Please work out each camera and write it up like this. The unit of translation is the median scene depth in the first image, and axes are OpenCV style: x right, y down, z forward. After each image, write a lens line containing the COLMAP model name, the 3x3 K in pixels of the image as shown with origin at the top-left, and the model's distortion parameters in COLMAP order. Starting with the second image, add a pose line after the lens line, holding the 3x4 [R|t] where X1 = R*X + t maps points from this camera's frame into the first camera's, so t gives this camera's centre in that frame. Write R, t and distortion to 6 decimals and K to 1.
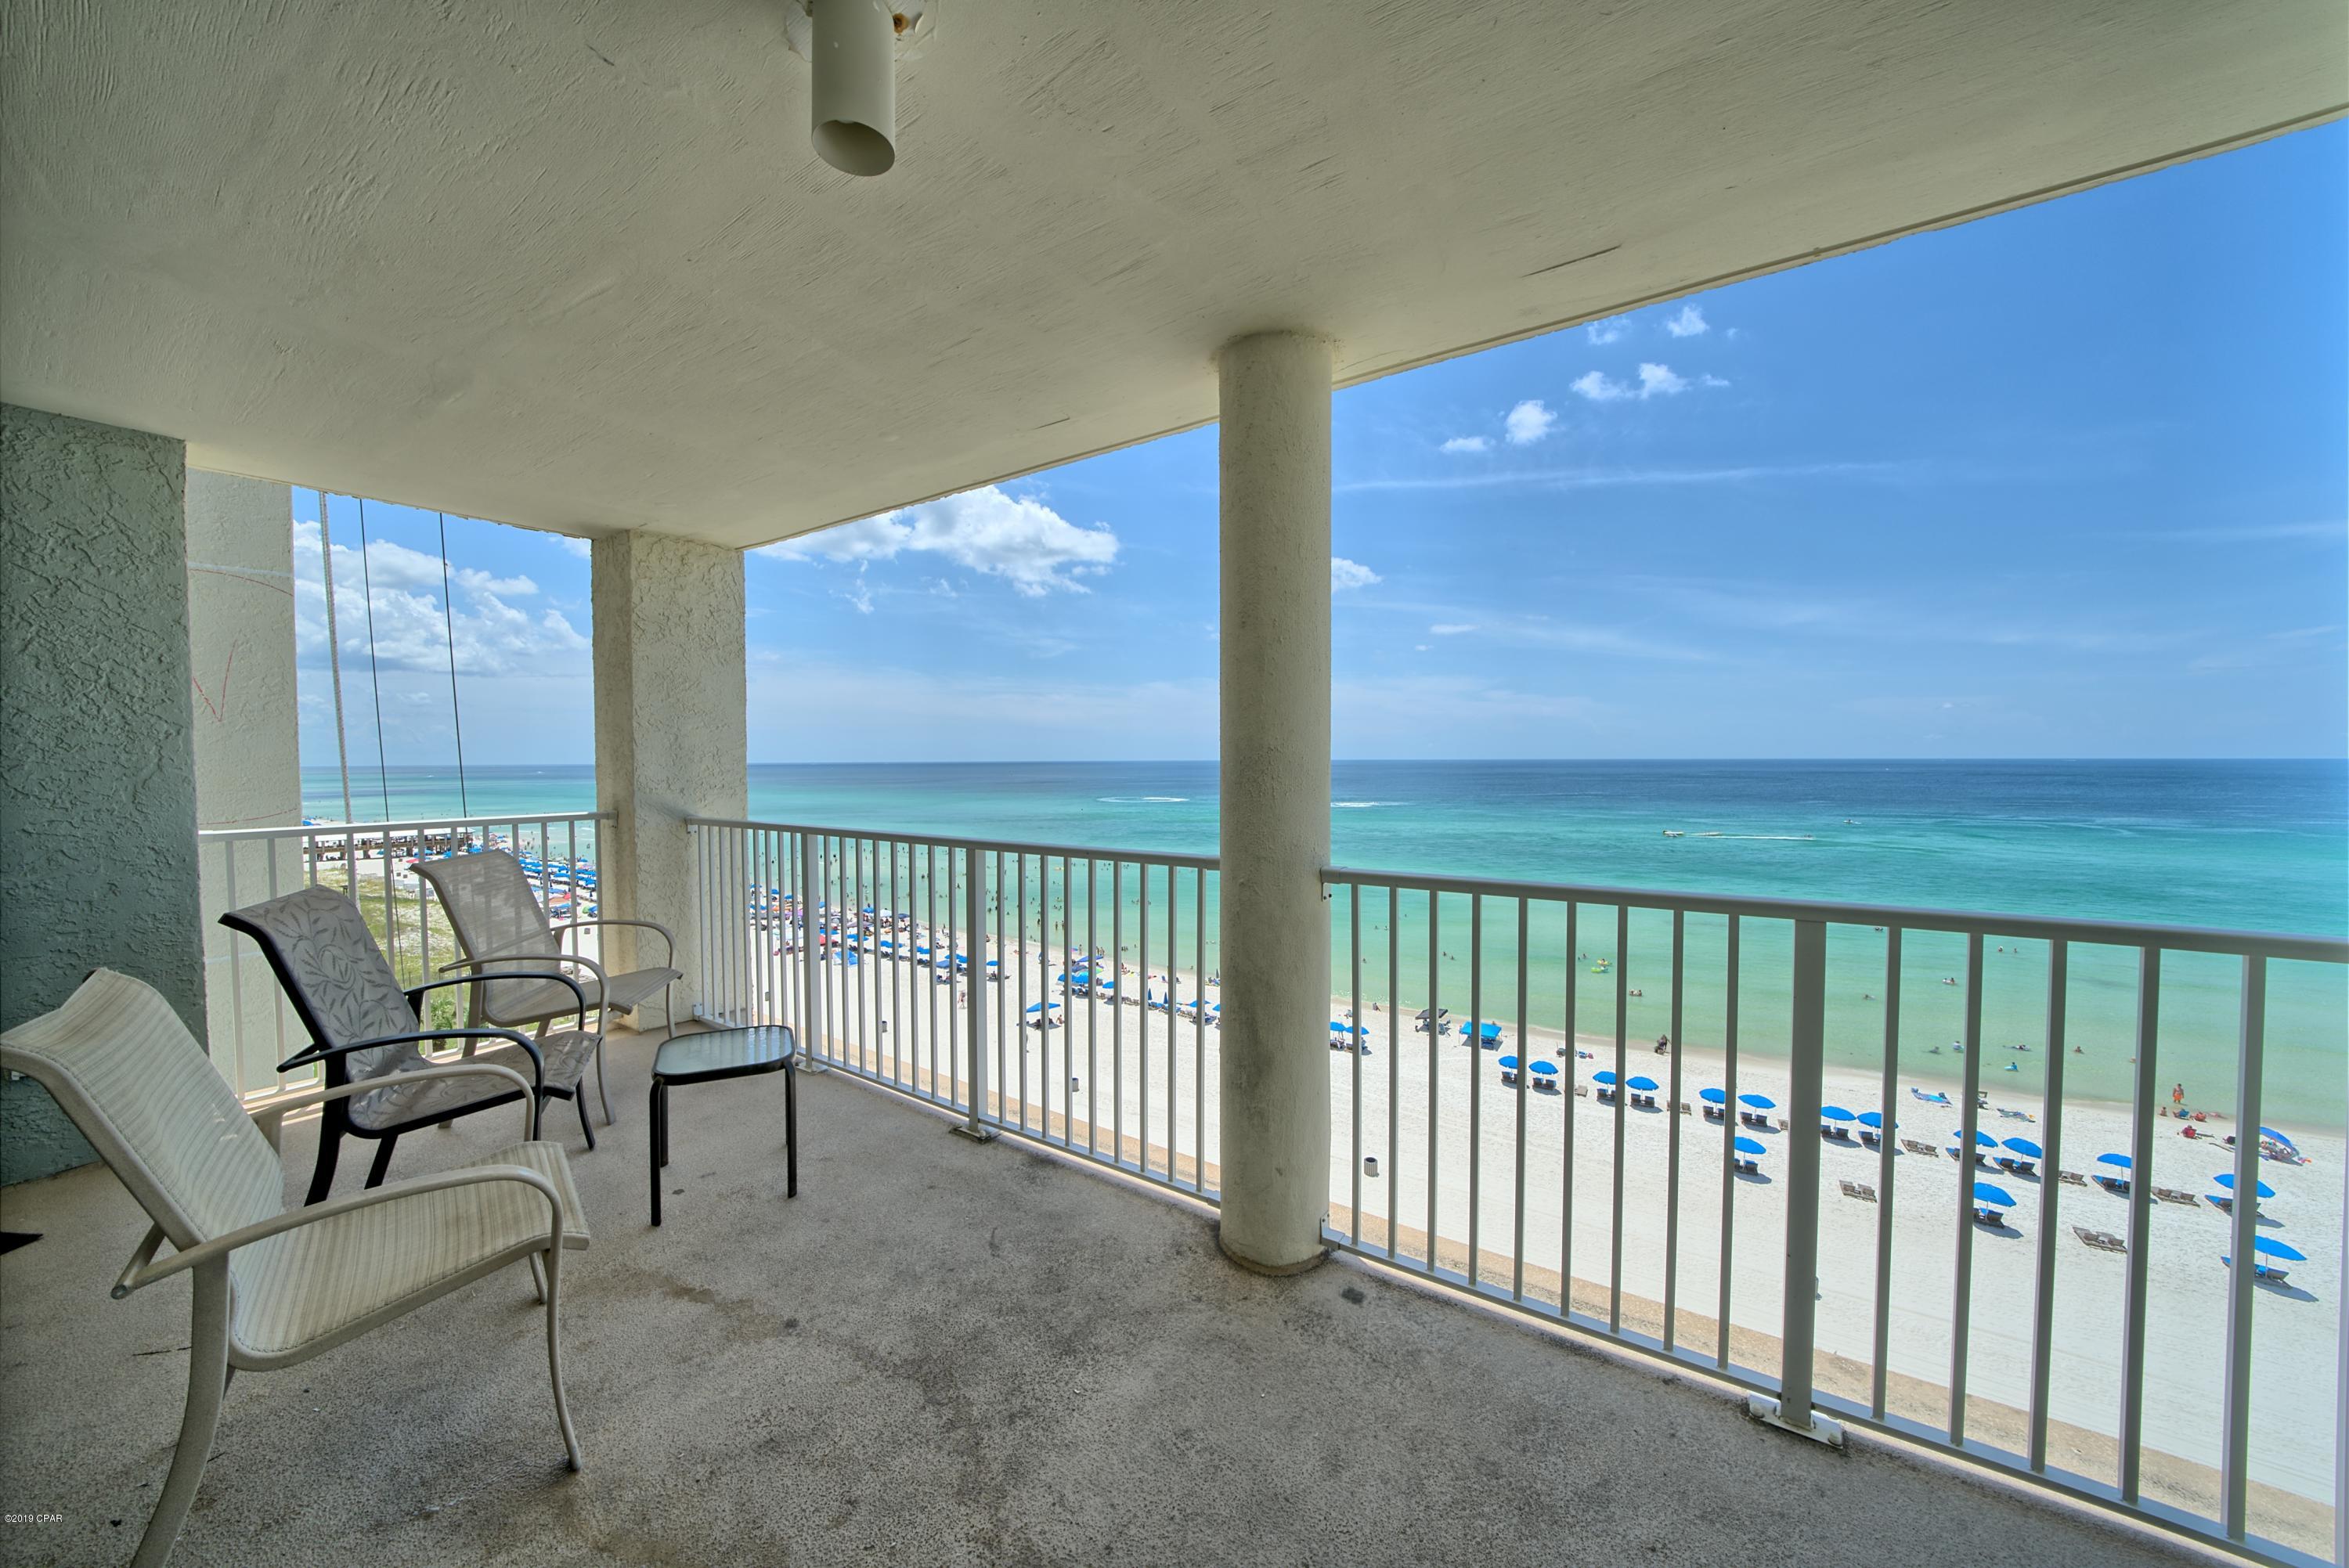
lens RADIAL K [[811.8, 0, 1171.2], [0, 811.8, 783.0], [0, 0, 1]] dist [-0.023559, 0.002116]
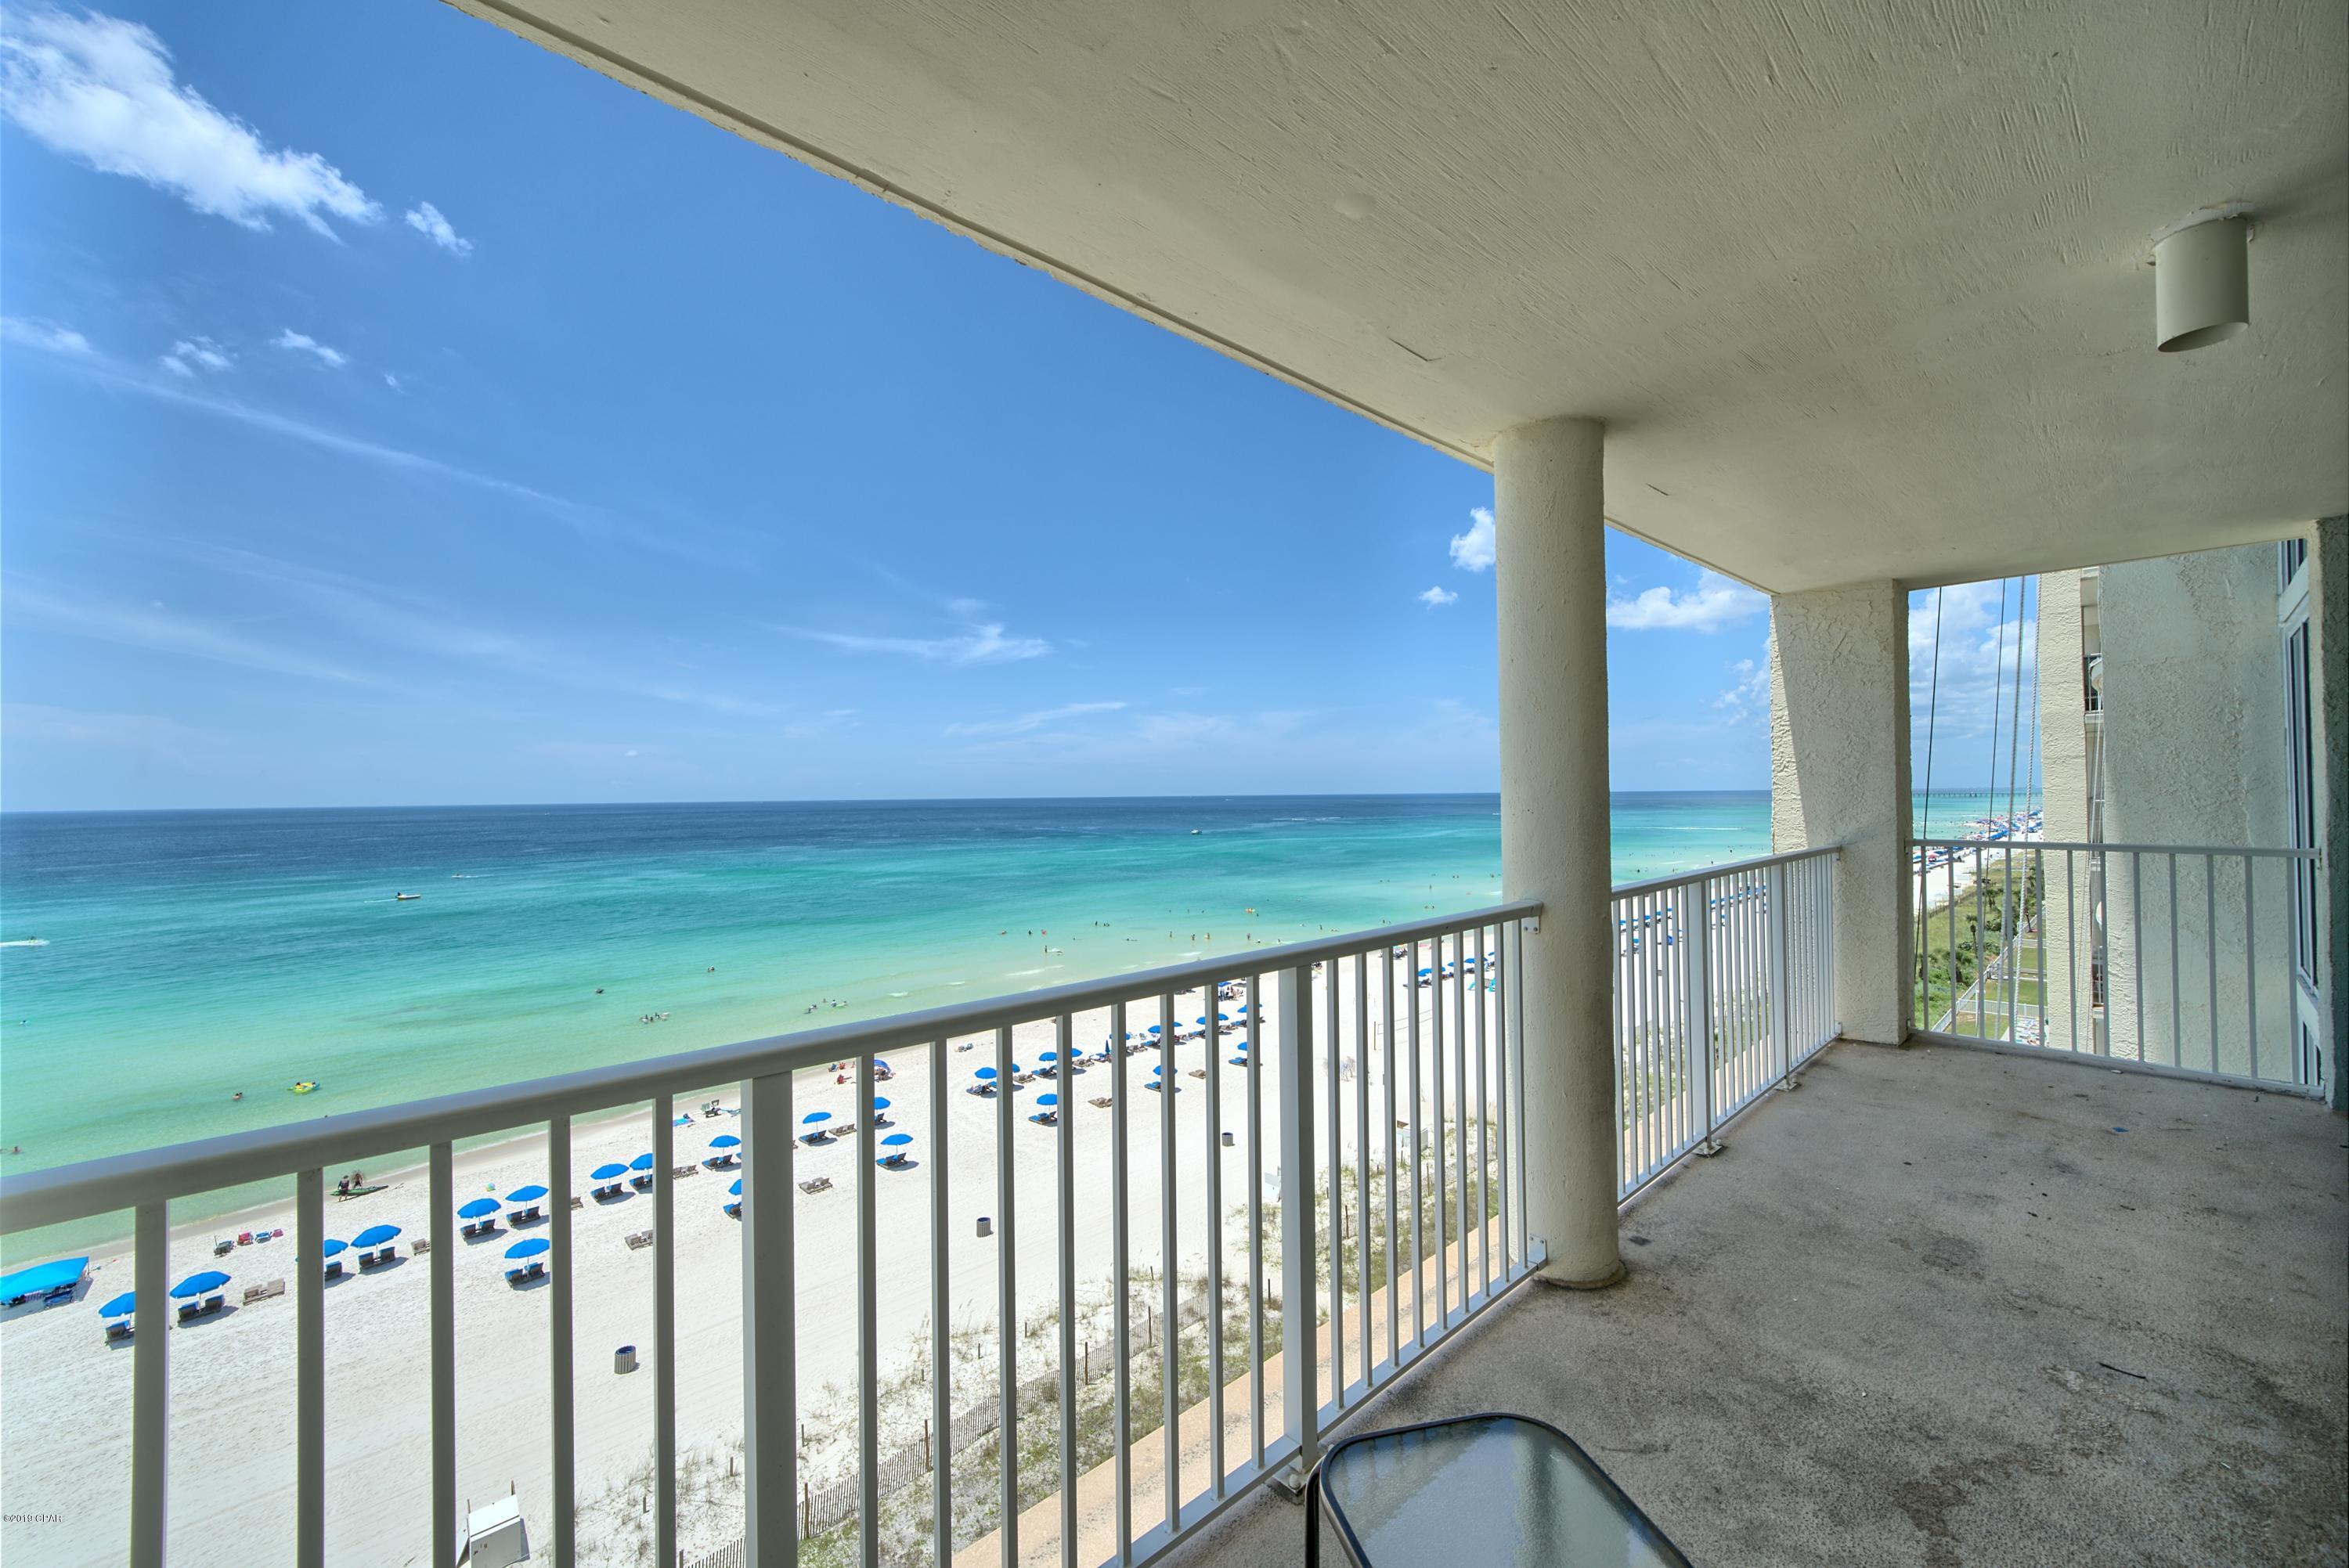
lens RADIAL K [[896.9, 0, 1171.8], [0, 896.9, 784.0], [0, 0, 1]] dist [-0.010989, 0.002029]
pose [[0.241957, 0.011071, 0.970224, -0.844589], [0.041021, 0.998924, -0.021628, -0.034775], [-0.969419, 0.045032, 0.241243, 0.889025]]
